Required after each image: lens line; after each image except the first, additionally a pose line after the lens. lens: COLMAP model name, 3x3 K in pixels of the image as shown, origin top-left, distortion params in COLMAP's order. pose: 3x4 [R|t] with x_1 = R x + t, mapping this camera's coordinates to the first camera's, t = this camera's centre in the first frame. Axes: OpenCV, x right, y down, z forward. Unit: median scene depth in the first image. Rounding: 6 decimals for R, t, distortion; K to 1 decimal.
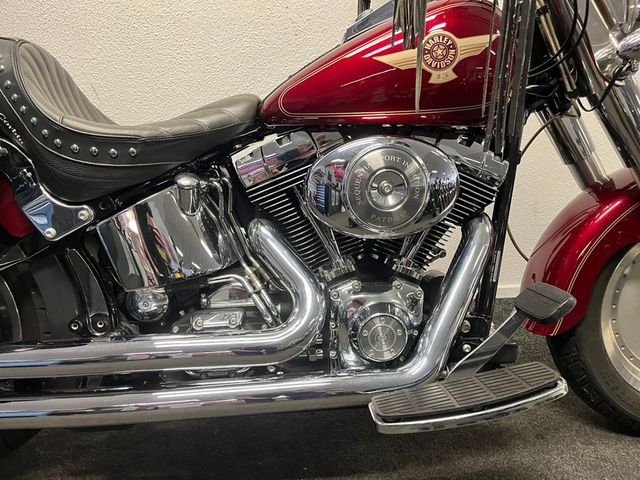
lens RADIAL K [[487.0, 0, 322.8], [0, 487.0, 238.0], [0, 0, 1]] dist [0.031026, -0.008624]
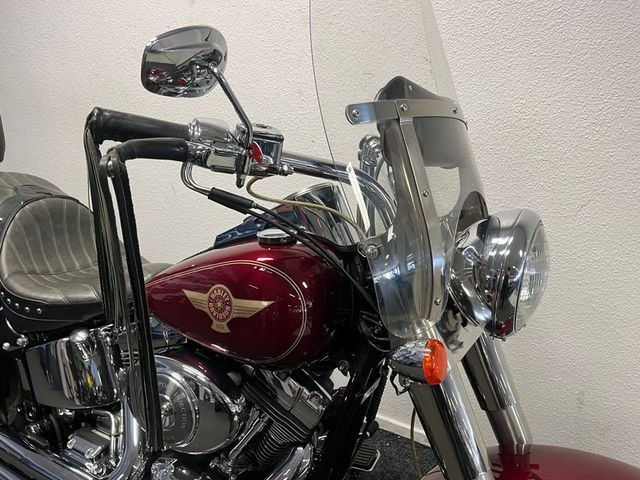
lens RADIAL K [[487.0, 0, 319.3], [0, 487.0, 239.6], [0, 0, 1]] dist [0.031026, -0.008624]
pose [[0.849940, 0.211150, -0.482718, 0.886942], [-0.200797, 0.976853, 0.073743, -0.631269], [0.487116, 0.034251, 0.872666, 0.192132]]
